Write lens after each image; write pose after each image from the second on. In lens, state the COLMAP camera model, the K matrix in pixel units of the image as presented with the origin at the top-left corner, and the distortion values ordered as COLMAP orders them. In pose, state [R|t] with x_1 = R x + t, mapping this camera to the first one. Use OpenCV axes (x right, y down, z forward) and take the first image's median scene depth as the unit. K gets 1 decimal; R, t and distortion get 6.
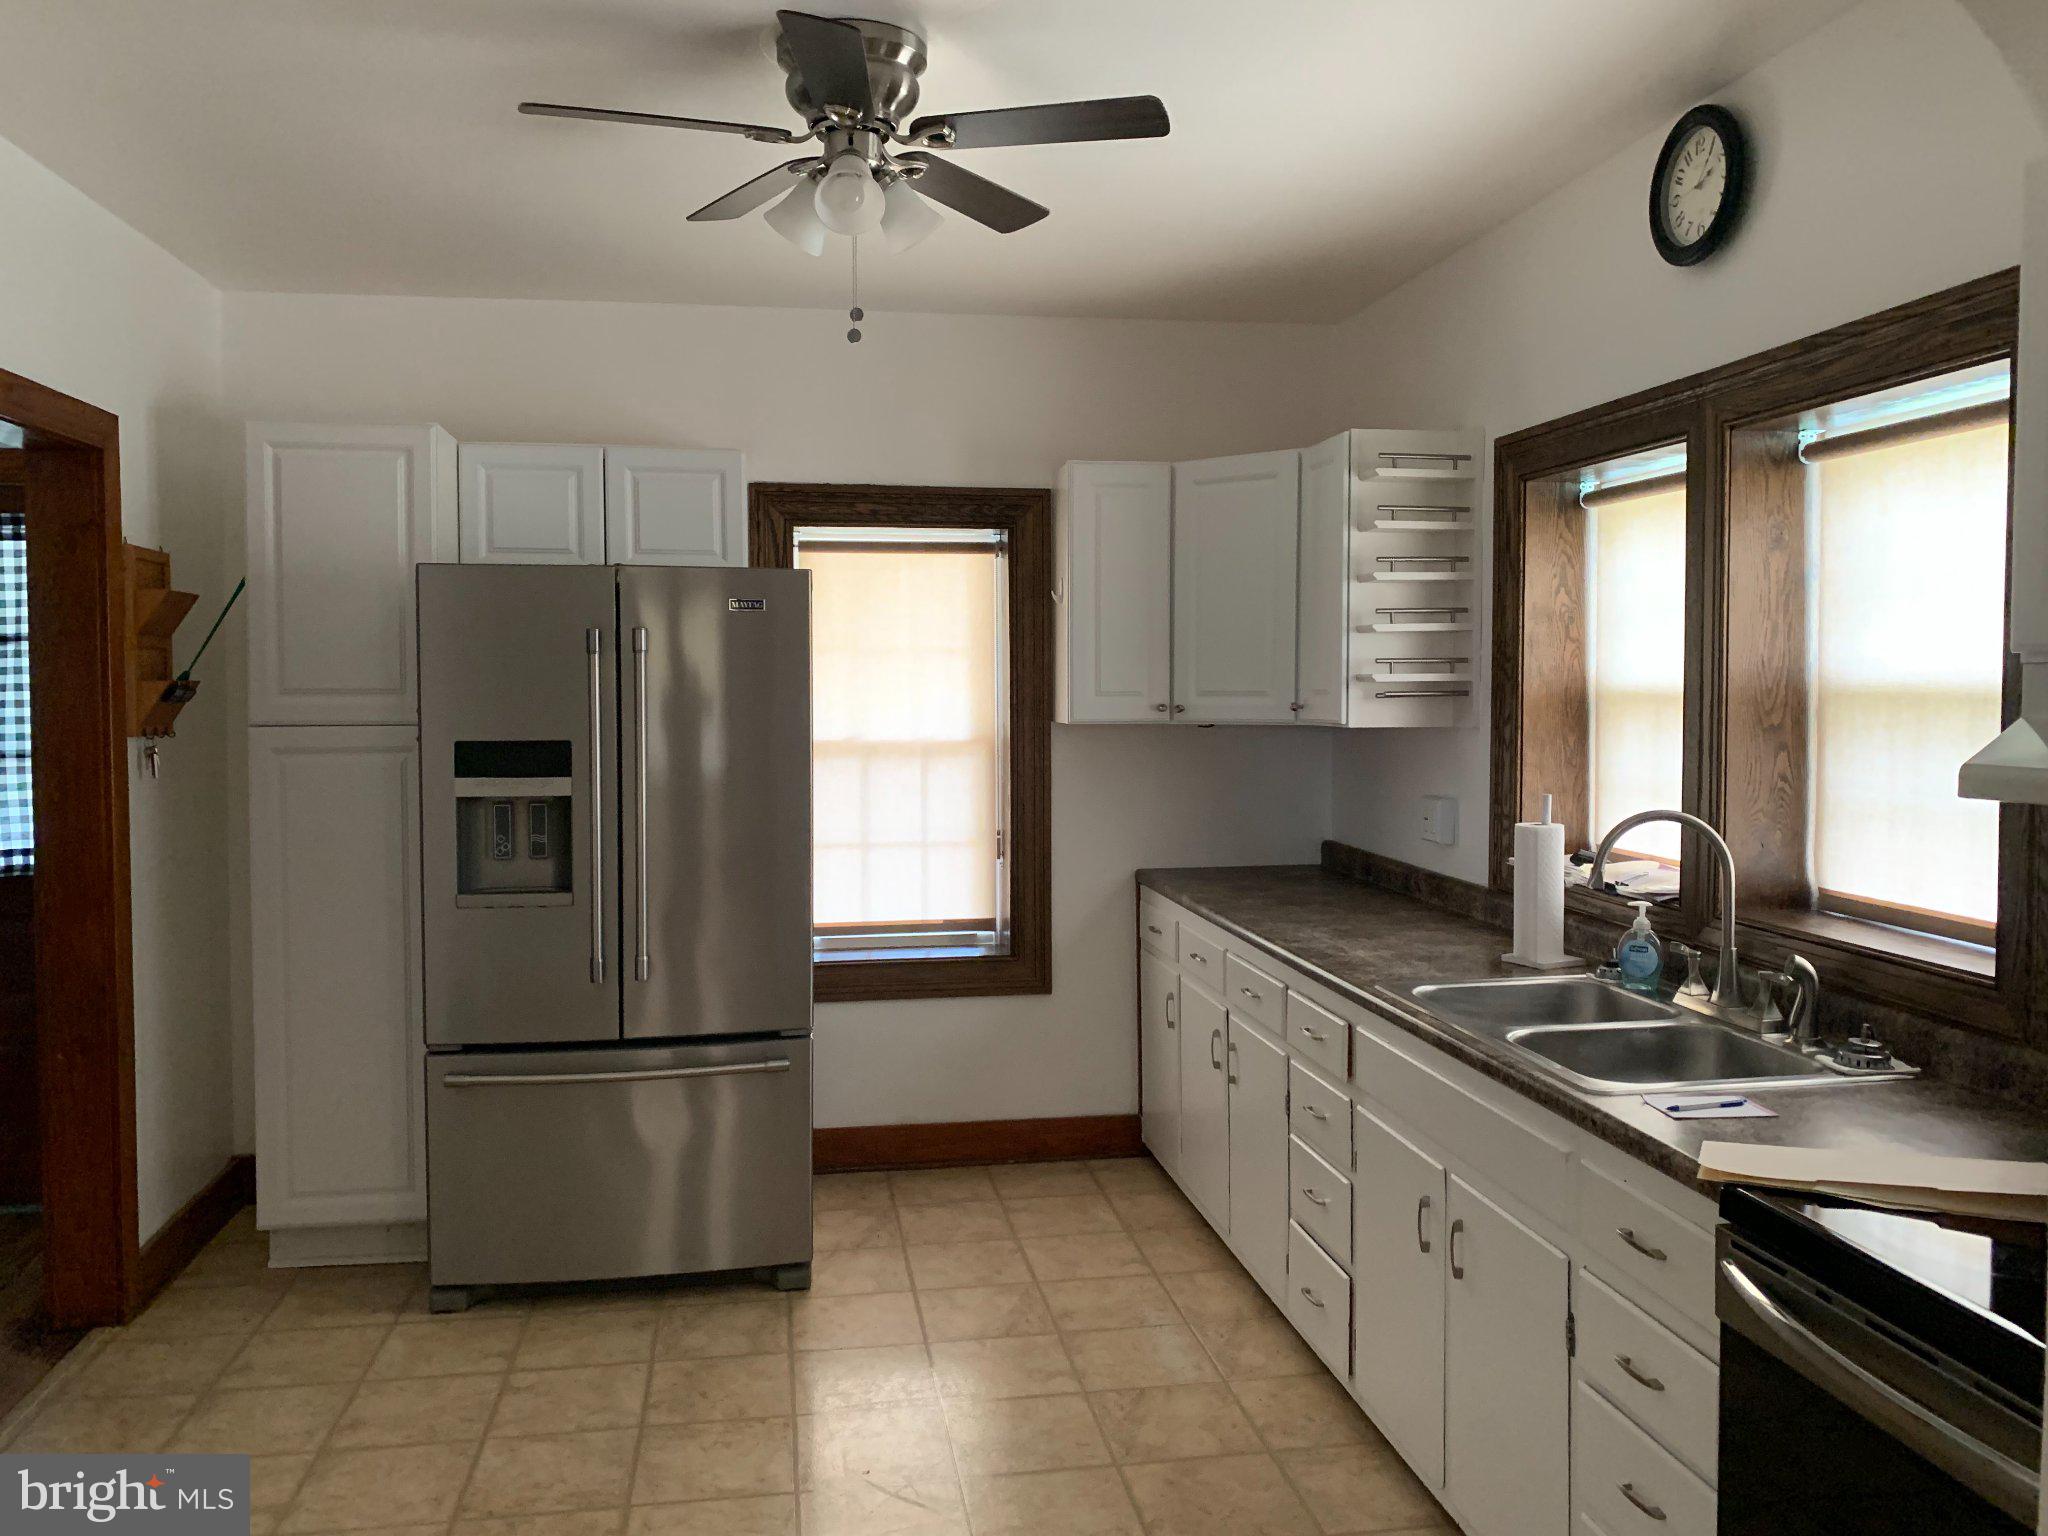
lens RADIAL K [[1575.9, 0, 1017.3], [0, 1575.9, 767.4], [0, 0, 1]] dist [0.015408, 0.004080]
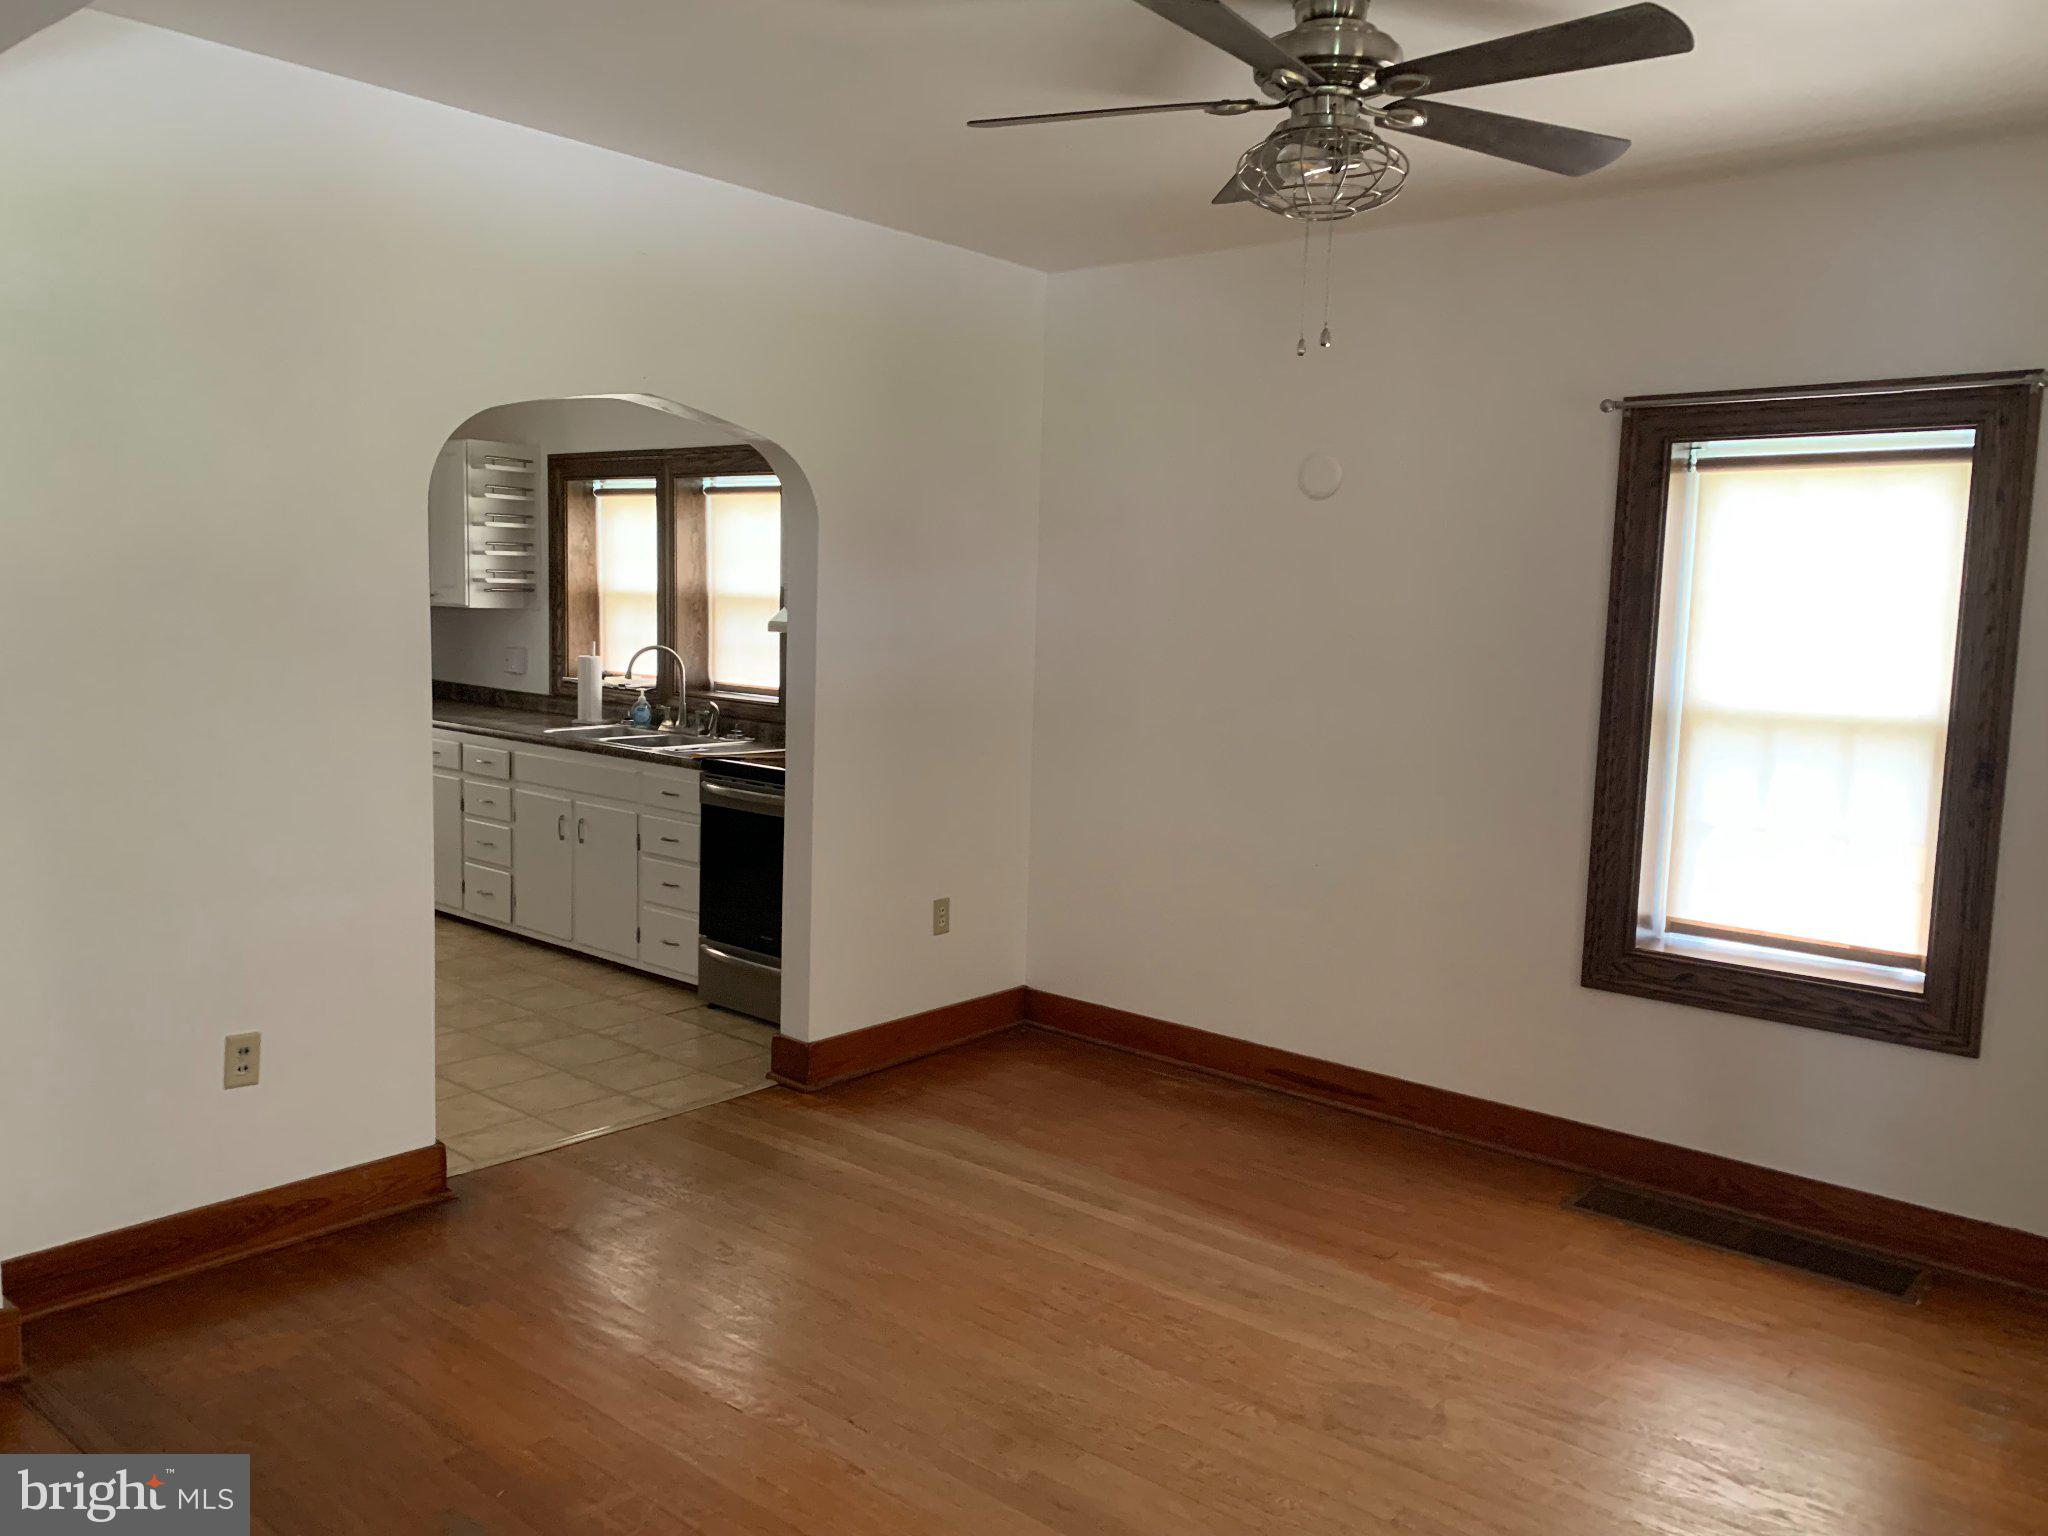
lens RADIAL K [[1564.9, 0, 1005.8], [0, 1564.9, 766.5], [0, 0, 1]] dist [0.062069, -0.076637]
pose [[0.766607, -0.040354, 0.640848, -0.604867], [-0.001685, 0.997893, 0.064853, 0.048241], [-0.642115, -0.050797, 0.764924, -0.977820]]
